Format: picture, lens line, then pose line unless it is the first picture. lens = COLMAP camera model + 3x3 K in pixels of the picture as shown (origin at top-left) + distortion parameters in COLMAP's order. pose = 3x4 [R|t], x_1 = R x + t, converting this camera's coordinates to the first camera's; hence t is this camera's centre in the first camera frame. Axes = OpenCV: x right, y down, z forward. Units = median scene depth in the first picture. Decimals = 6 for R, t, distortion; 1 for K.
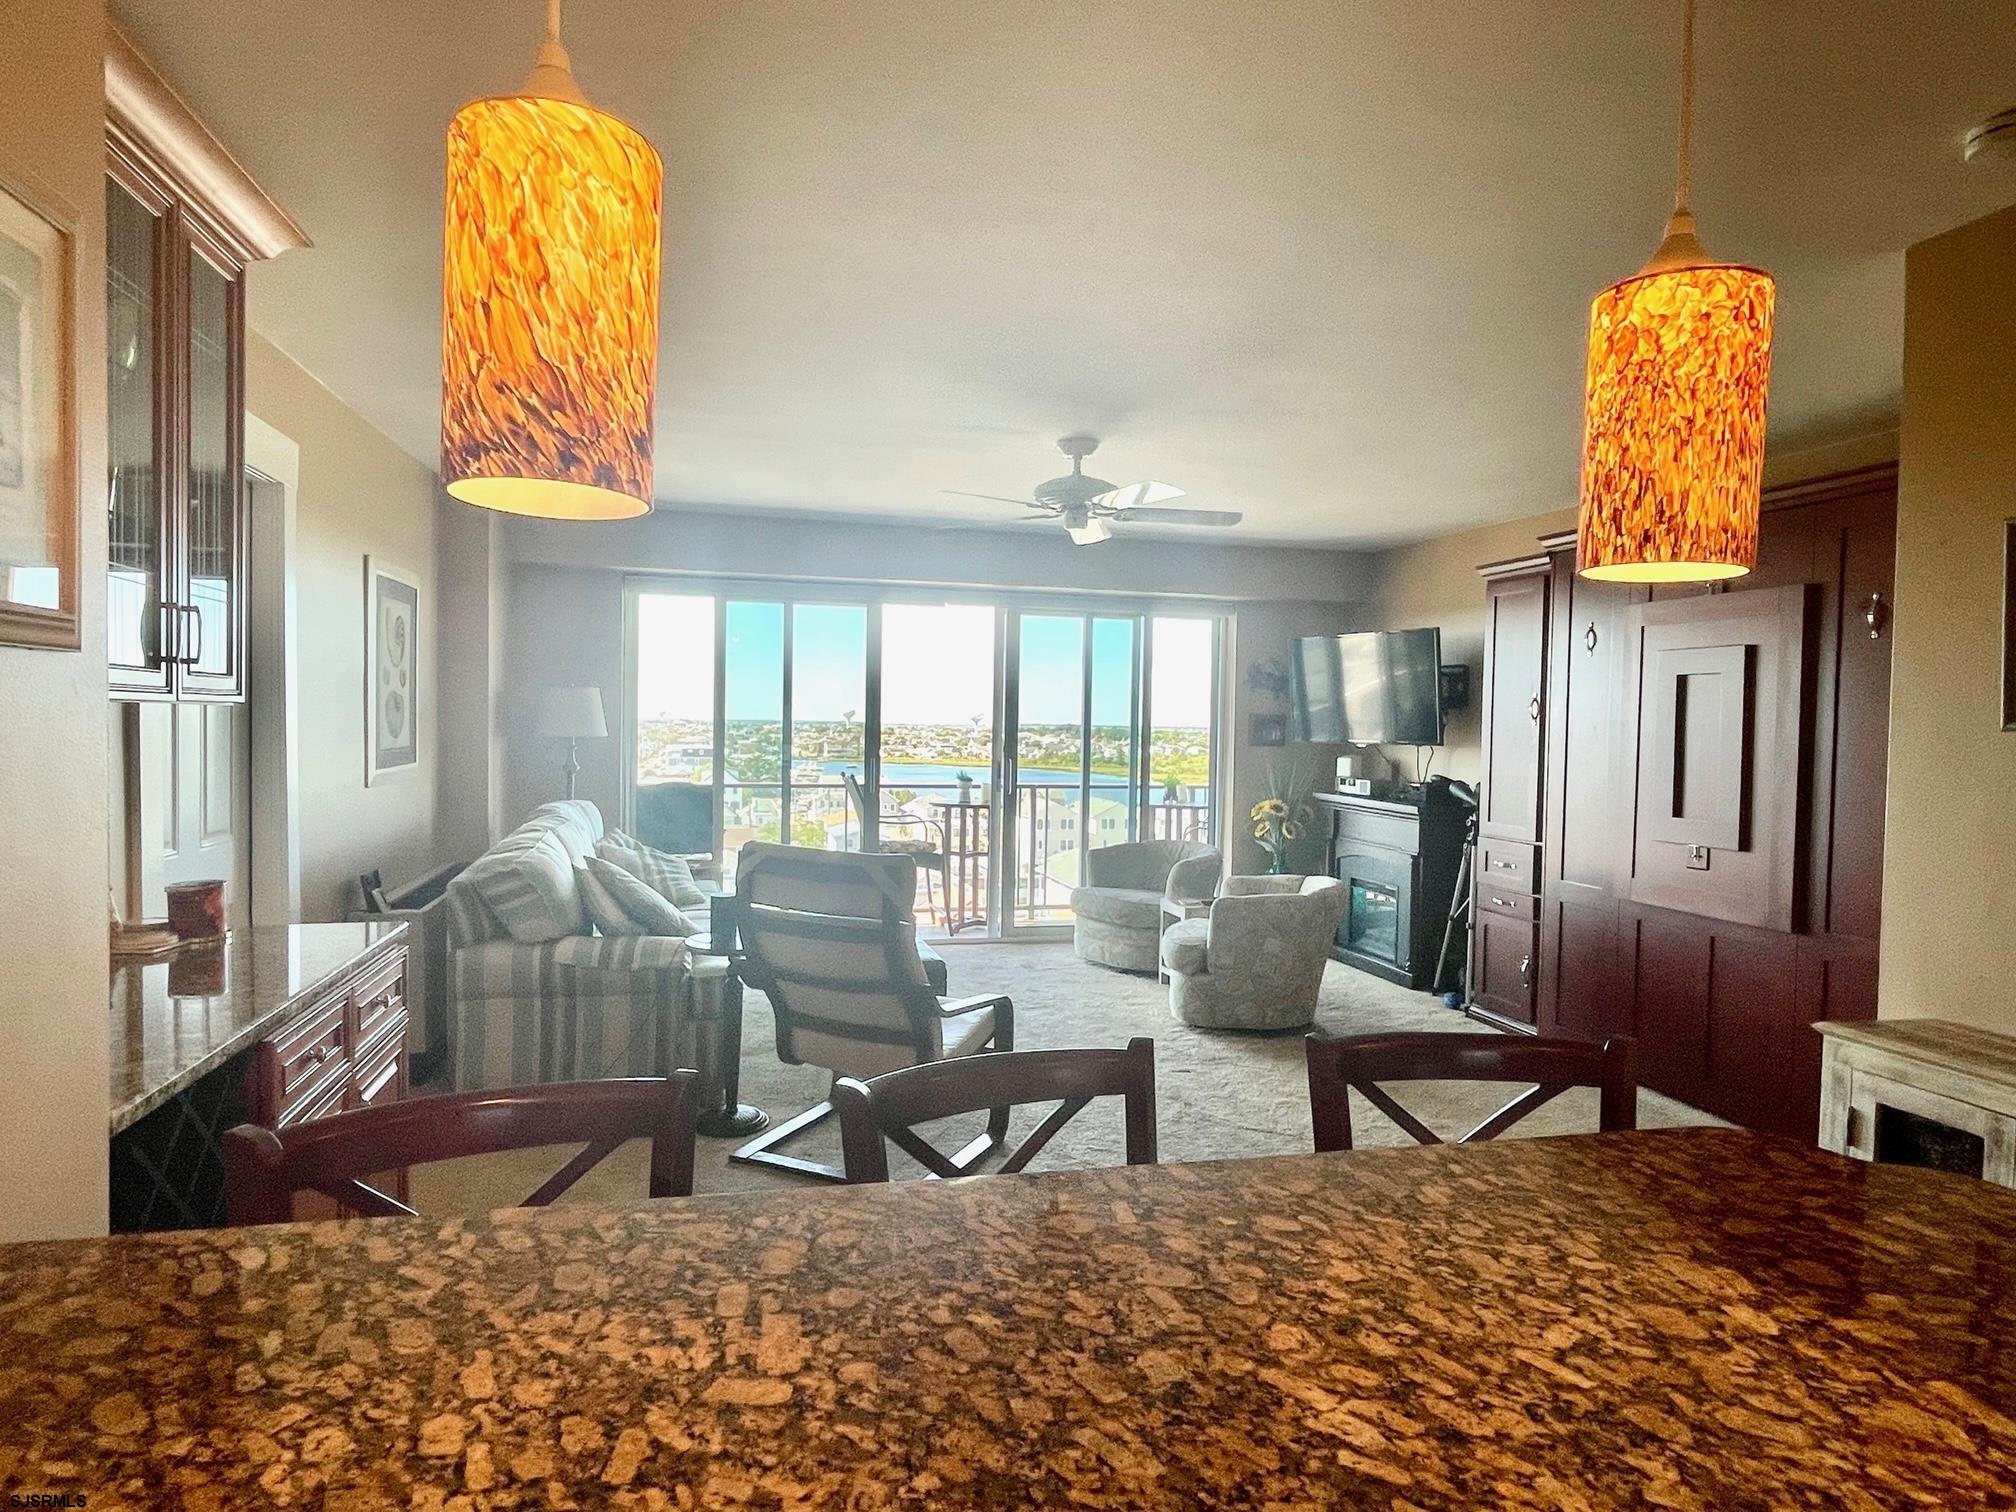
lens RADIAL K [[1127.8, 0, 993.7], [0, 1127.8, 758.7], [0, 0, 1]] dist [0.000552, -0.000624]
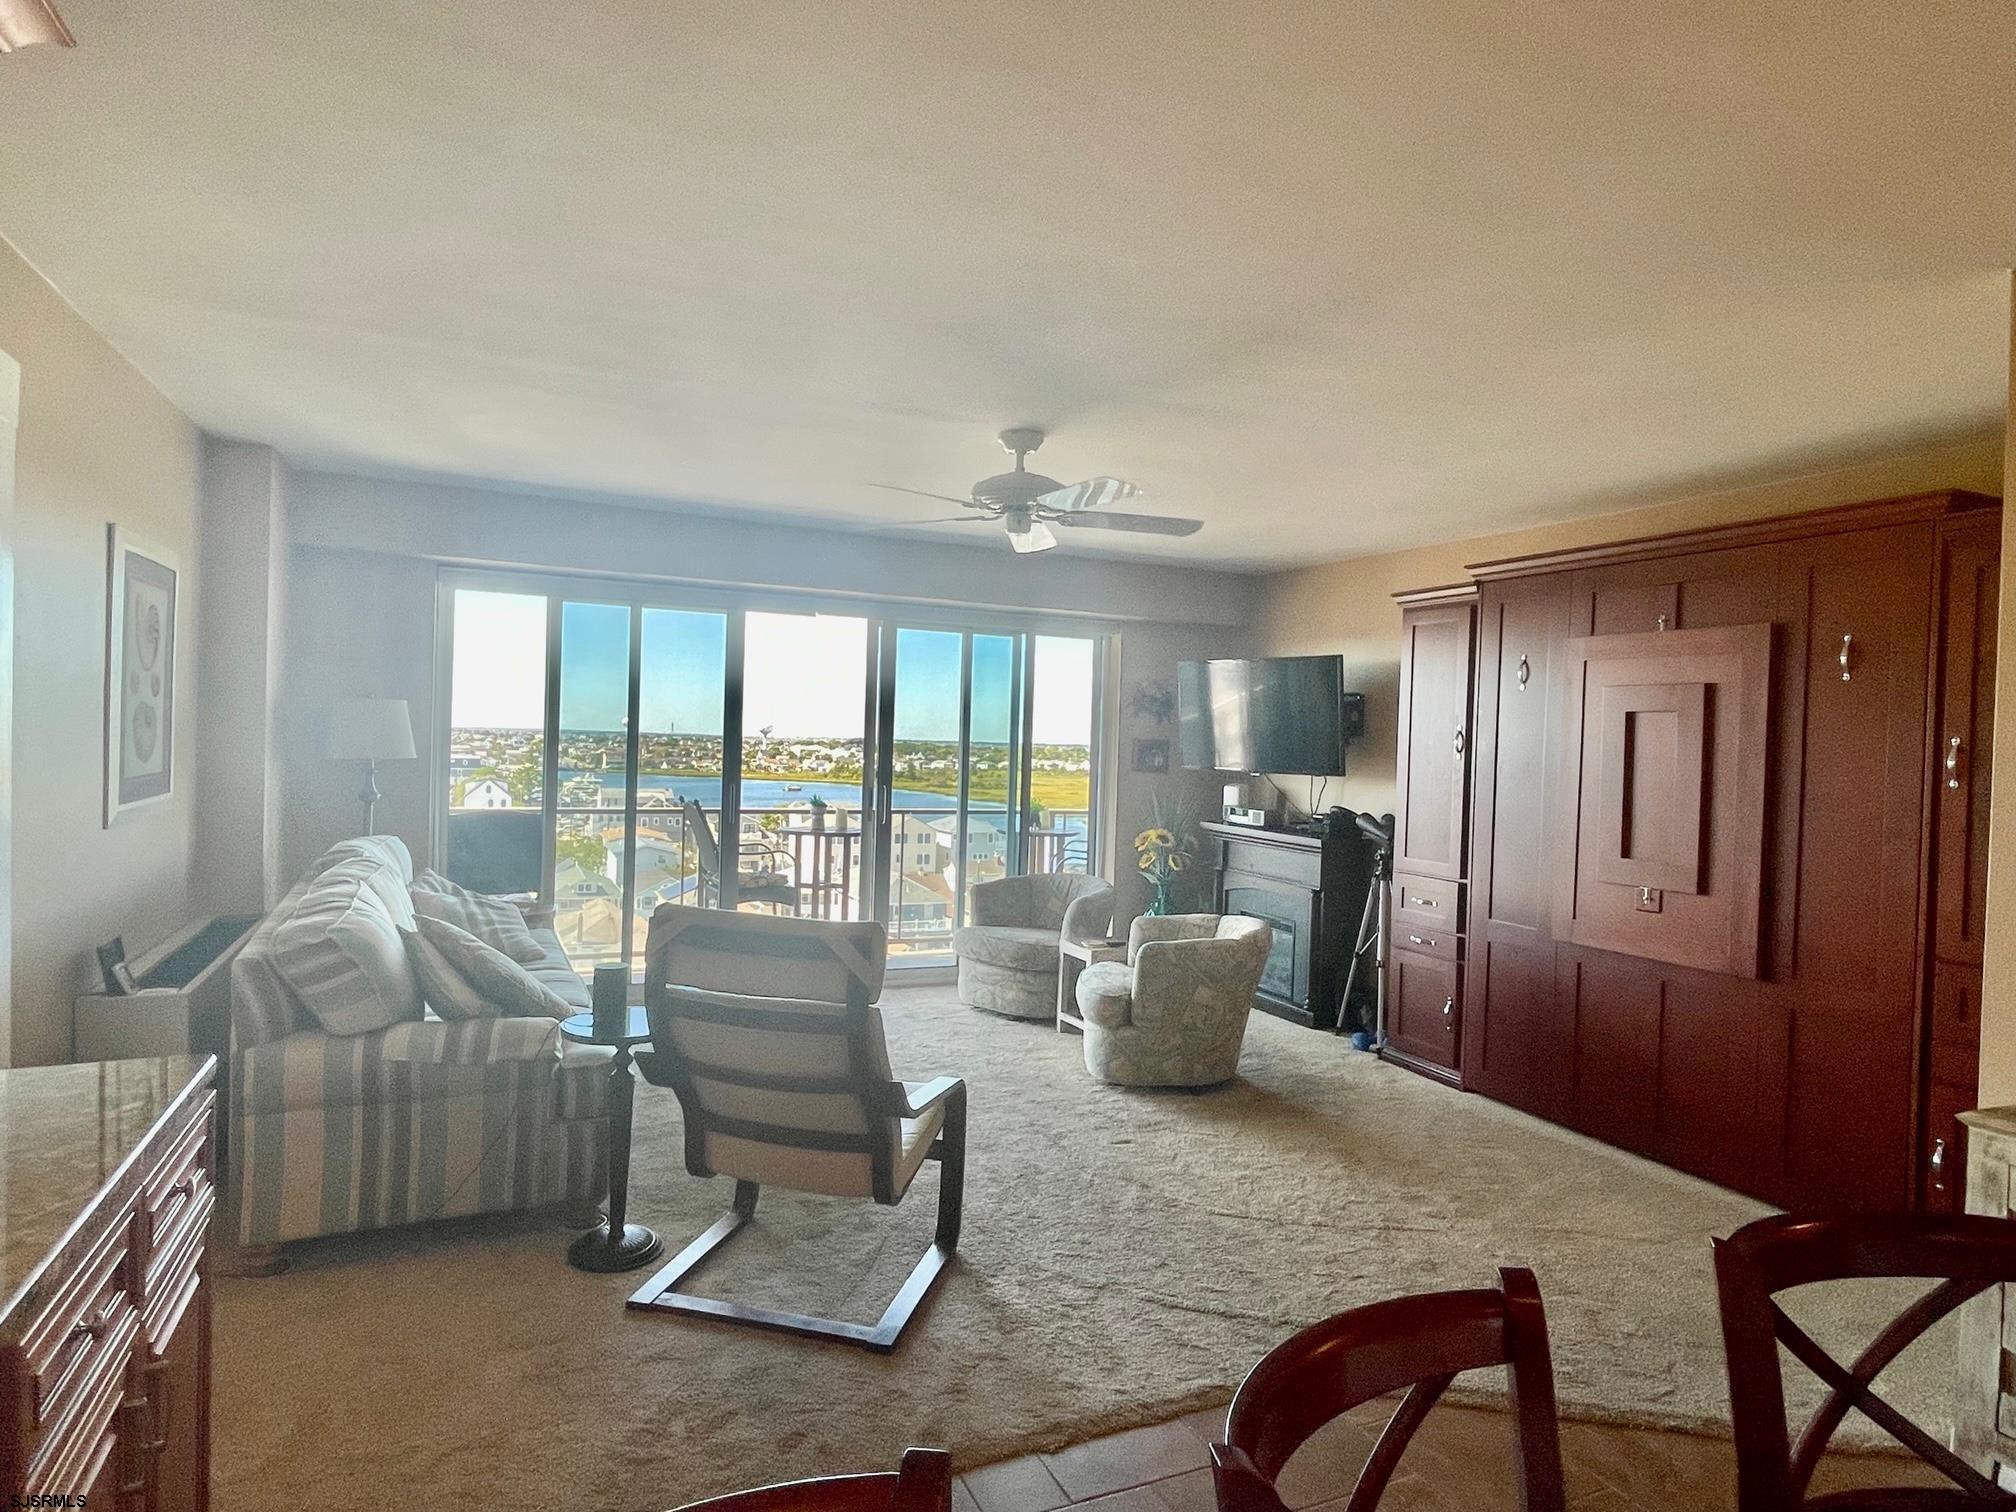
lens RADIAL K [[1127.8, 0, 993.7], [0, 1127.8, 758.7], [0, 0, 1]] dist [0.000552, -0.000624]
pose [[0.982908, 0.010162, 0.183819, -0.087067], [-0.007893, 0.999883, -0.013068, -0.013188], [-0.183930, 0.011394, 0.982873, 0.114889]]
